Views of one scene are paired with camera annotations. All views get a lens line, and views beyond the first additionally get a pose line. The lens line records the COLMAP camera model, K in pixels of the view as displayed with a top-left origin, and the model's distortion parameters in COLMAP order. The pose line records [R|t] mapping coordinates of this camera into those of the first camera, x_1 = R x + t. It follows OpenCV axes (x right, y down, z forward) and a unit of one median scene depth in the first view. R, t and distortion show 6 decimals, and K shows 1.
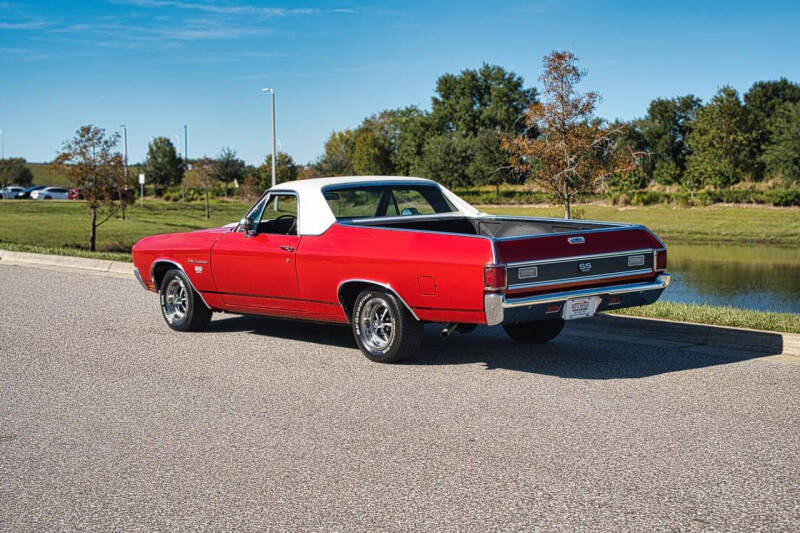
lens RADIAL K [[1279.5, 0, 414.1], [0, 1279.5, 265.0], [0, 0, 1]] dist [0.227173, 0.007760]
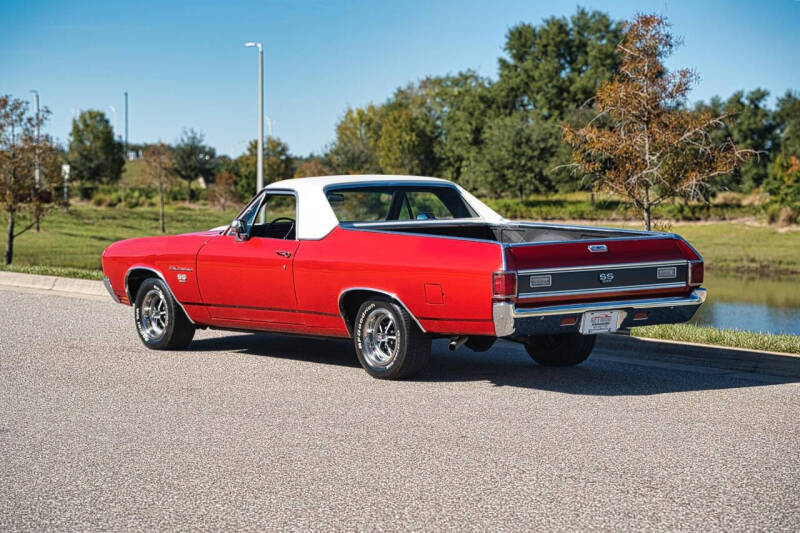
lens RADIAL K [[1930.7, 0, 404.2], [0, 1930.7, 279.5], [0, 0, 1]] dist [0.724855, 0.555485]
pose [[0.999256, 0.019820, -0.033087, 0.008051], [-0.020337, 0.999675, -0.015347, 0.006405], [0.032772, 0.016008, 0.999335, -0.093308]]
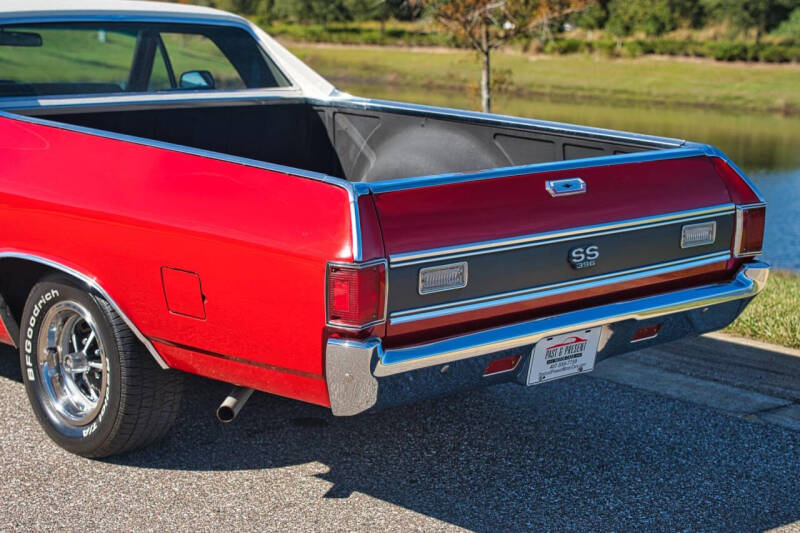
lens RADIAL K [[1520.4, 0, 358.1], [0, 1520.4, 308.9], [0, 0, 1]] dist [0.139499, 0.176865]
pose [[0.997940, 0.031853, 0.055697, 0.008713], [-0.038576, 0.991517, 0.124124, -0.008903], [-0.051271, -0.126017, 0.990702, 0.124694]]
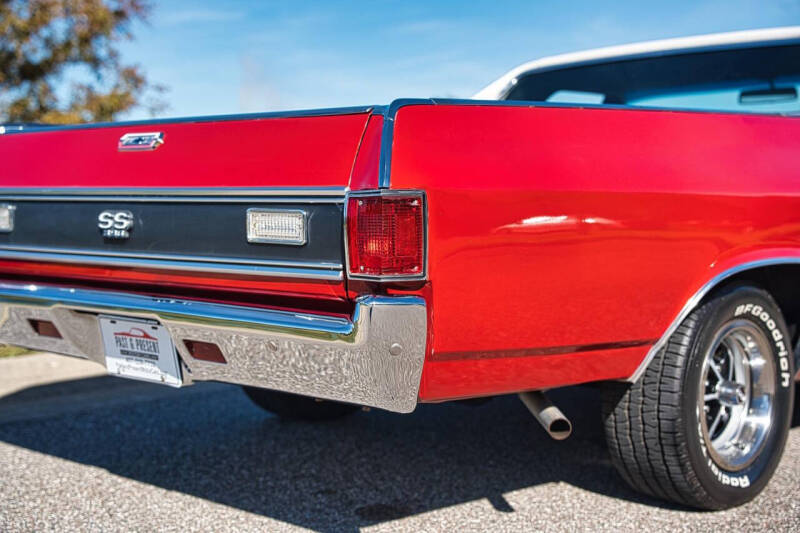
lens RADIAL K [[1172.6, 0, 400.0], [0, 1172.6, 266.5], [0, 0, 1]] dist [0.191344, -0.002953]
pose [[0.107676, 0.083473, -0.990676, 0.102386], [-0.088711, 0.993301, 0.074053, -0.003747], [0.990220, 0.079910, 0.114360, 0.242623]]
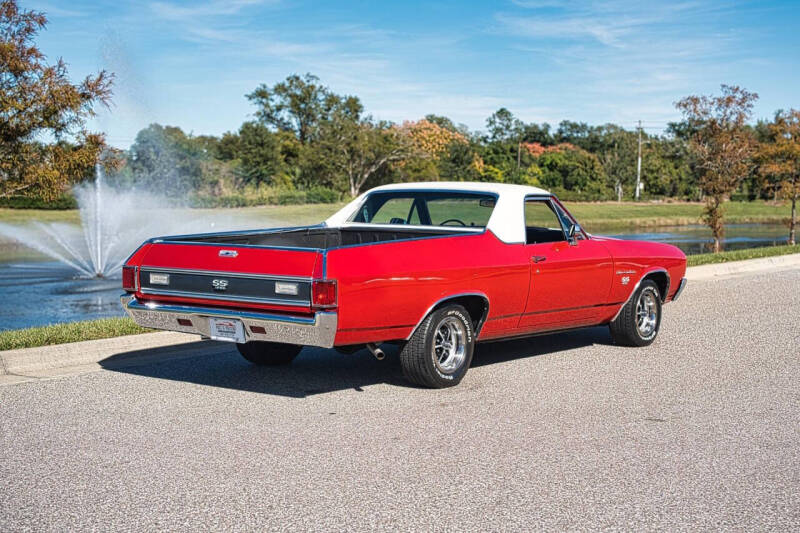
lens RADIAL K [[1279.5, 0, 414.1], [0, 1279.5, 265.0], [0, 0, 1]] dist [0.227173, 0.007760]
pose [[0.232120, 0.093937, -0.968140, 0.240739], [-0.095860, 0.992690, 0.073336, -0.021091], [0.967952, 0.075783, 0.239428, 0.214011]]
